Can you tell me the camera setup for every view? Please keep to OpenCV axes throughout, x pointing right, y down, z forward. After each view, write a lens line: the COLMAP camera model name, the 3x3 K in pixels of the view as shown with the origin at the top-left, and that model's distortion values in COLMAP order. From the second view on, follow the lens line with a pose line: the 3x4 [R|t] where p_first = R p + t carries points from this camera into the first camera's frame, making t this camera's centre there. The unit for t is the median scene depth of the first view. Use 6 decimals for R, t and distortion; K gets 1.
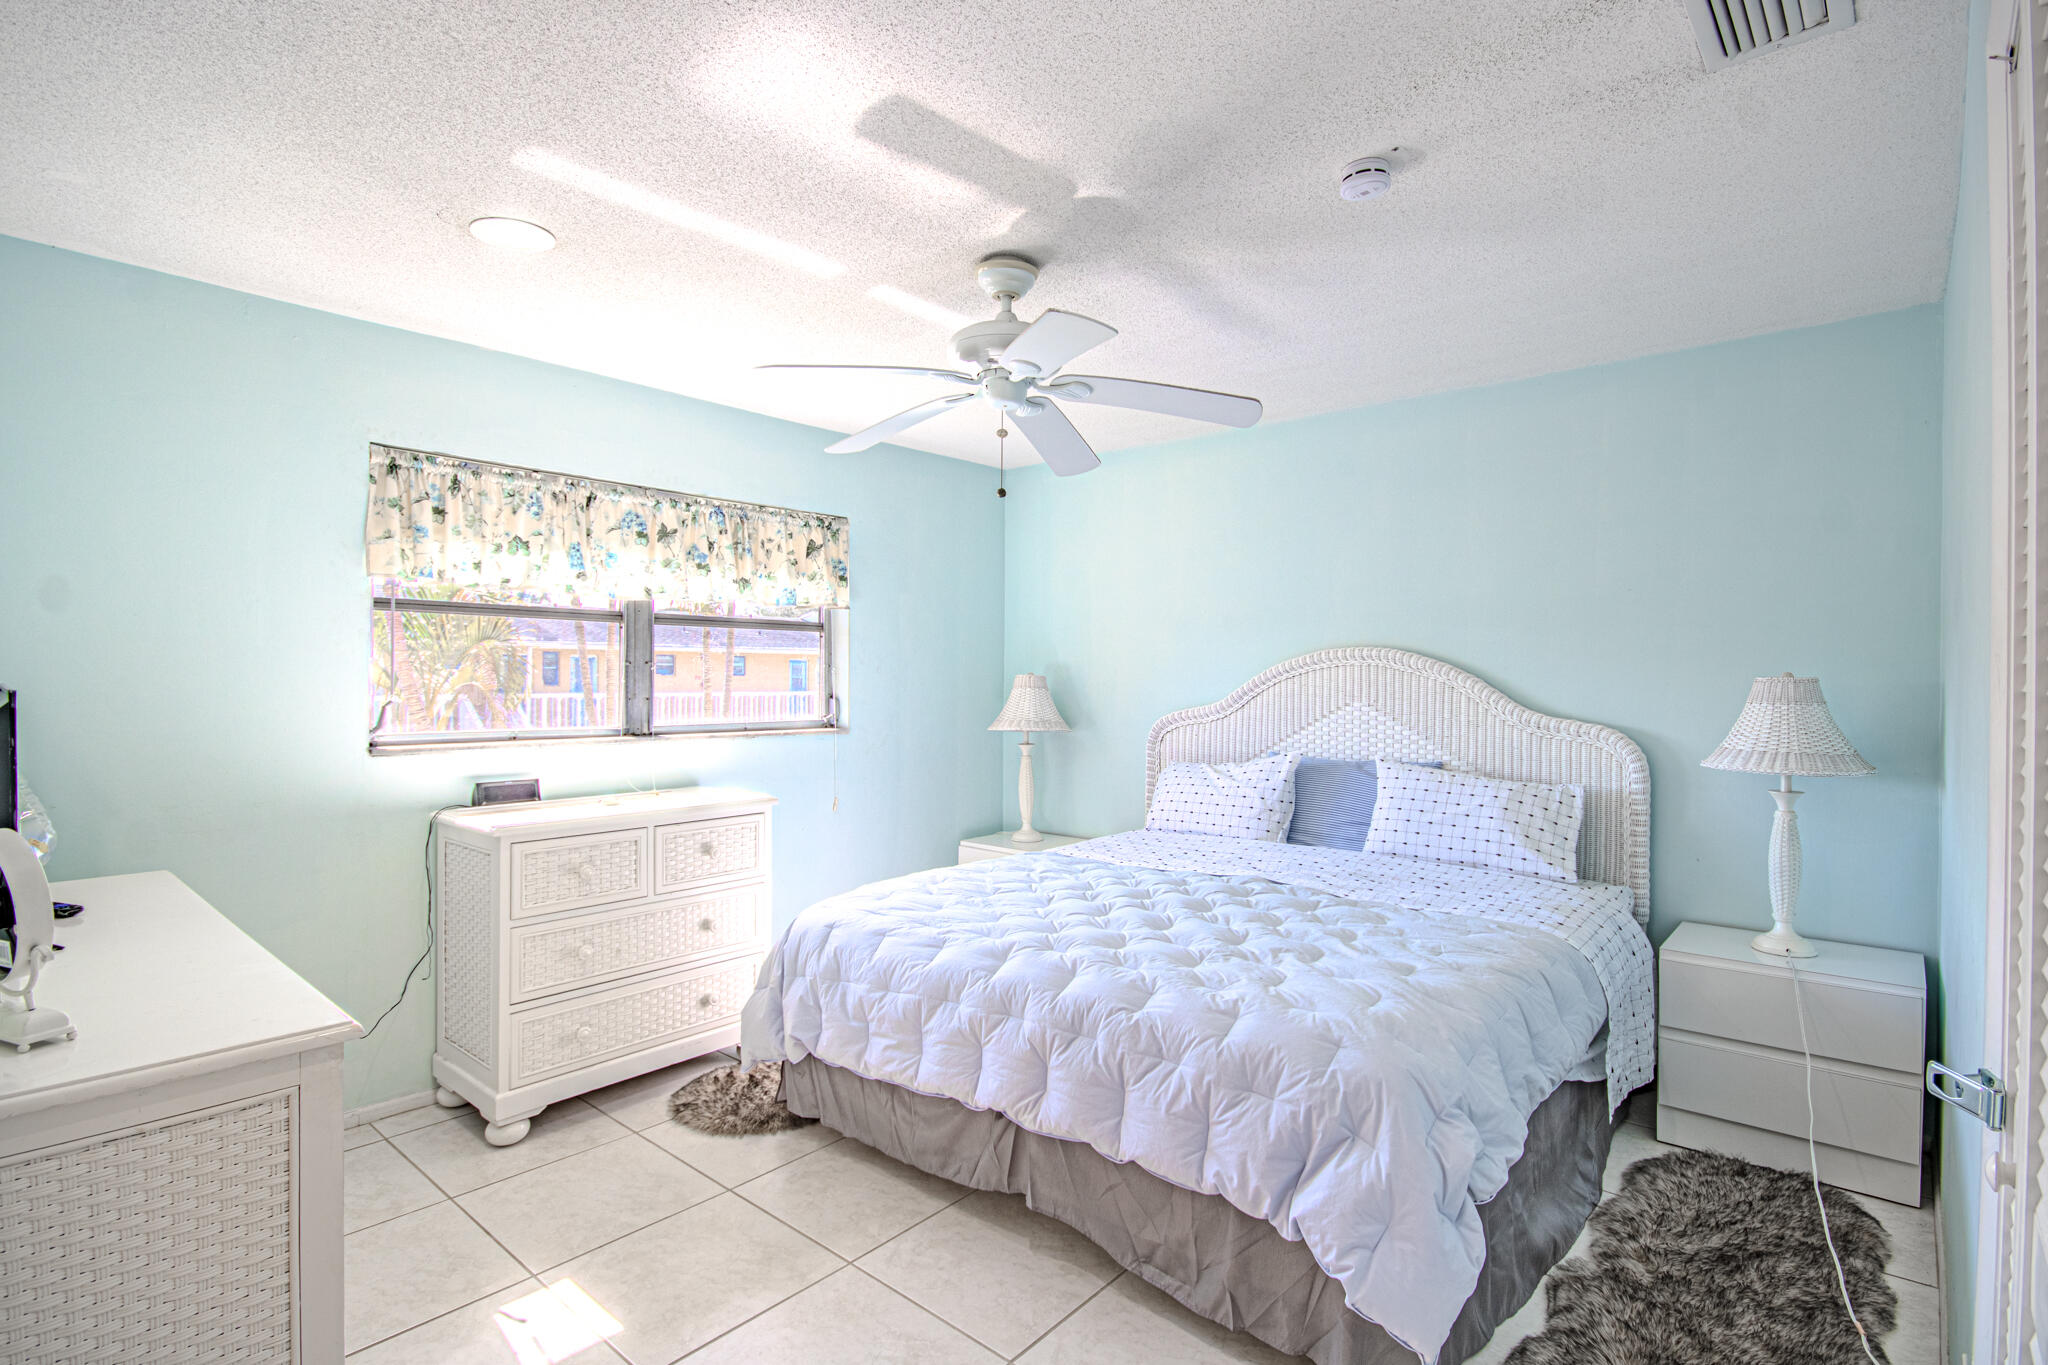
lens RADIAL K [[1001.4, 0, 1050.3], [0, 1001.4, 635.6], [0, 0, 1]] dist [0.001436, 0.000773]
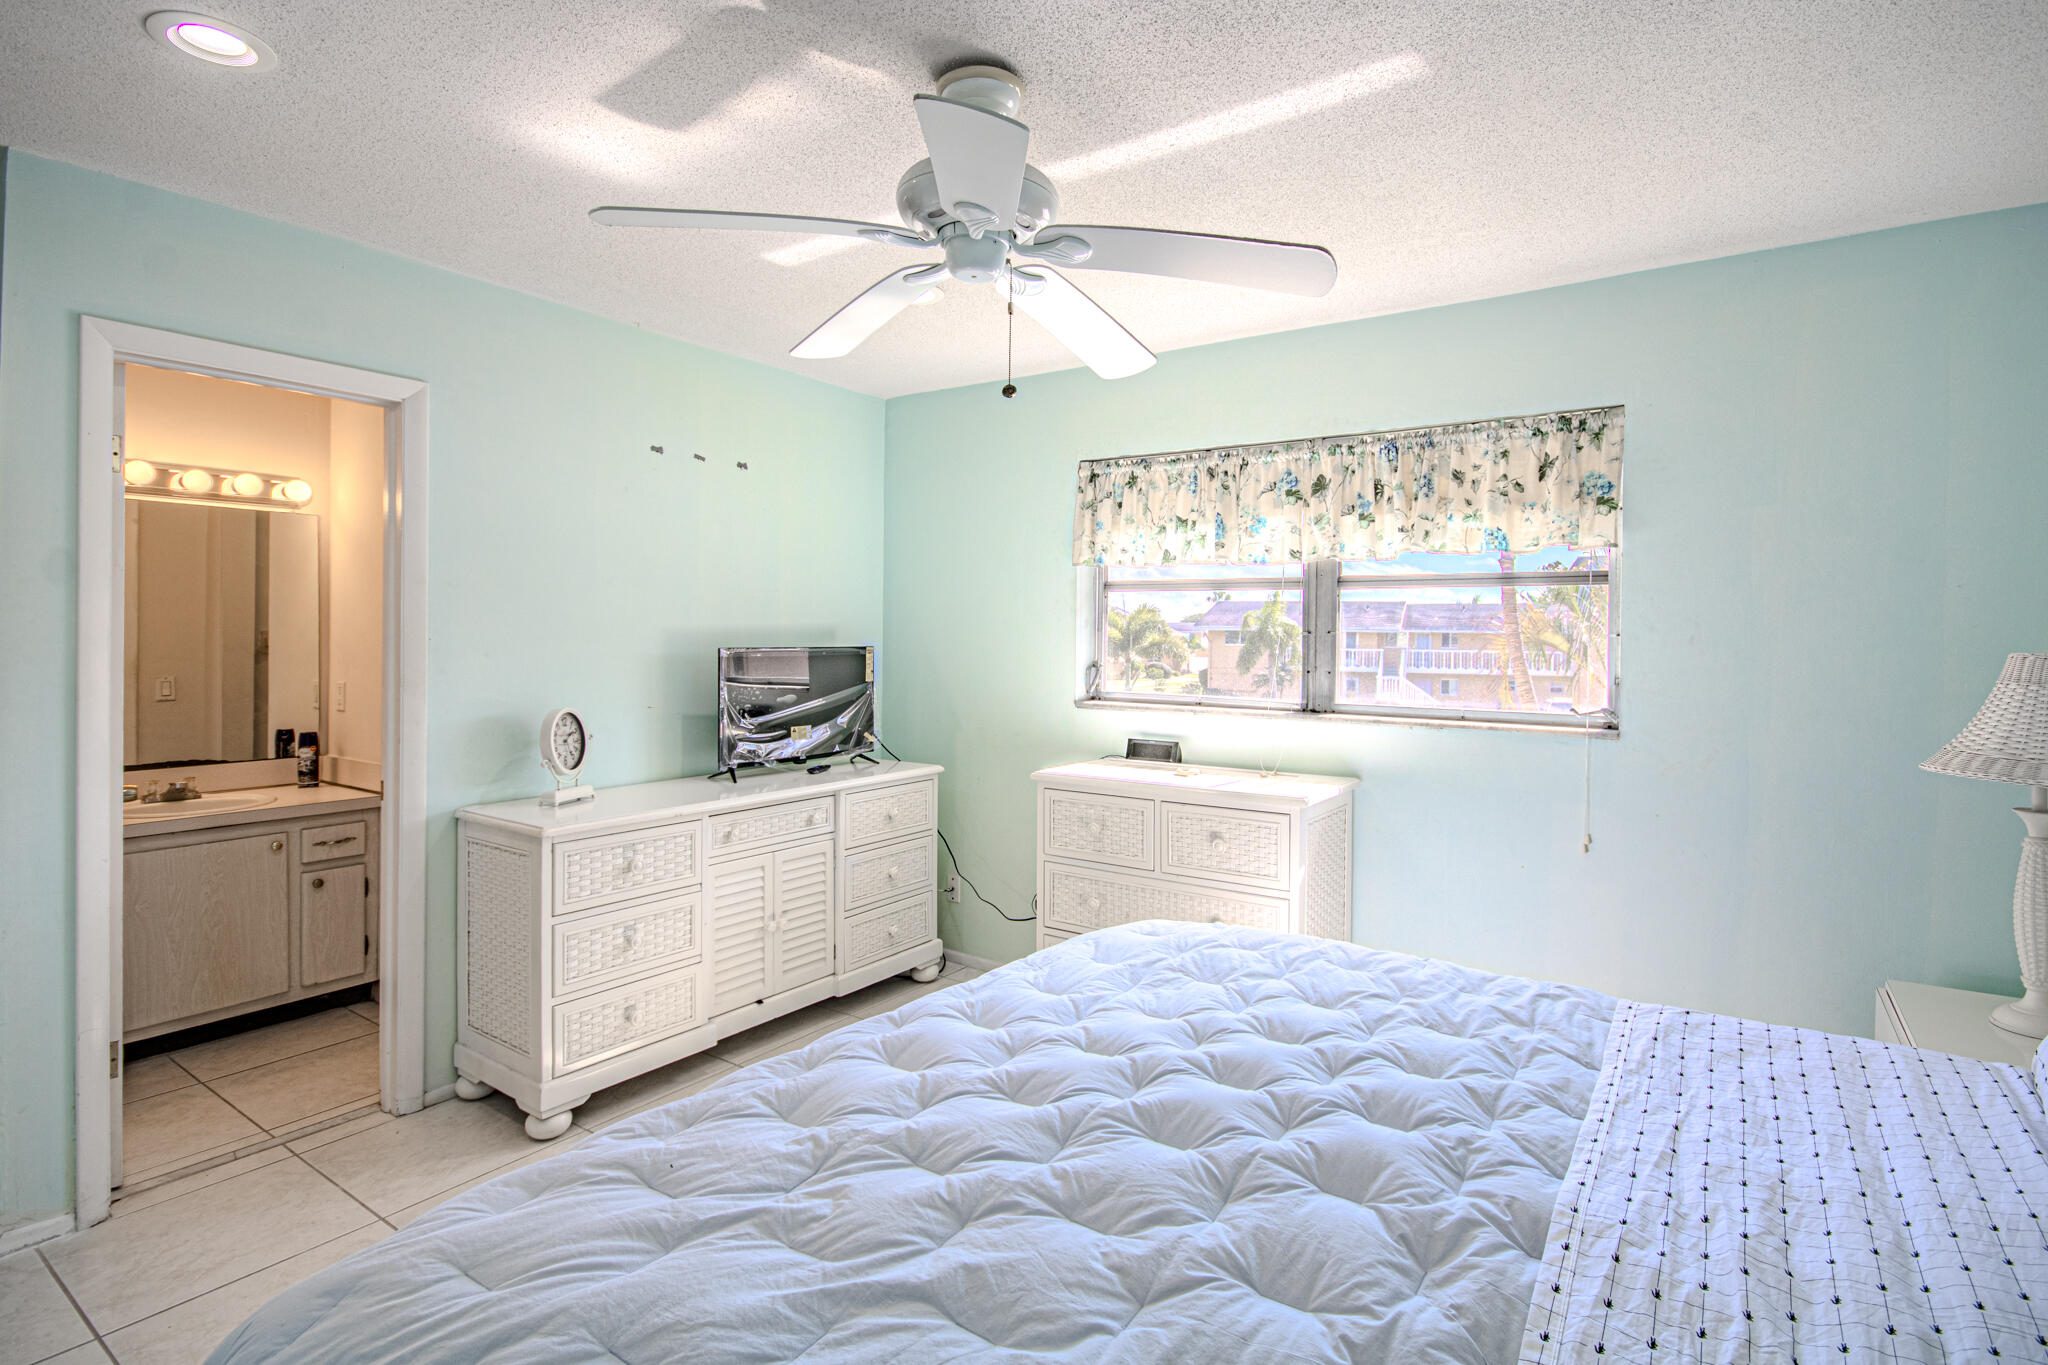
lens RADIAL K [[1001.4, 0, 1050.3], [0, 1001.4, 635.6], [0, 0, 1]] dist [0.001436, 0.000773]
pose [[0.103917, -0.001027, -0.994585, 0.480815], [0.031816, 0.999491, 0.002292, 0.020473], [0.994077, -0.031882, 0.103897, 0.681418]]
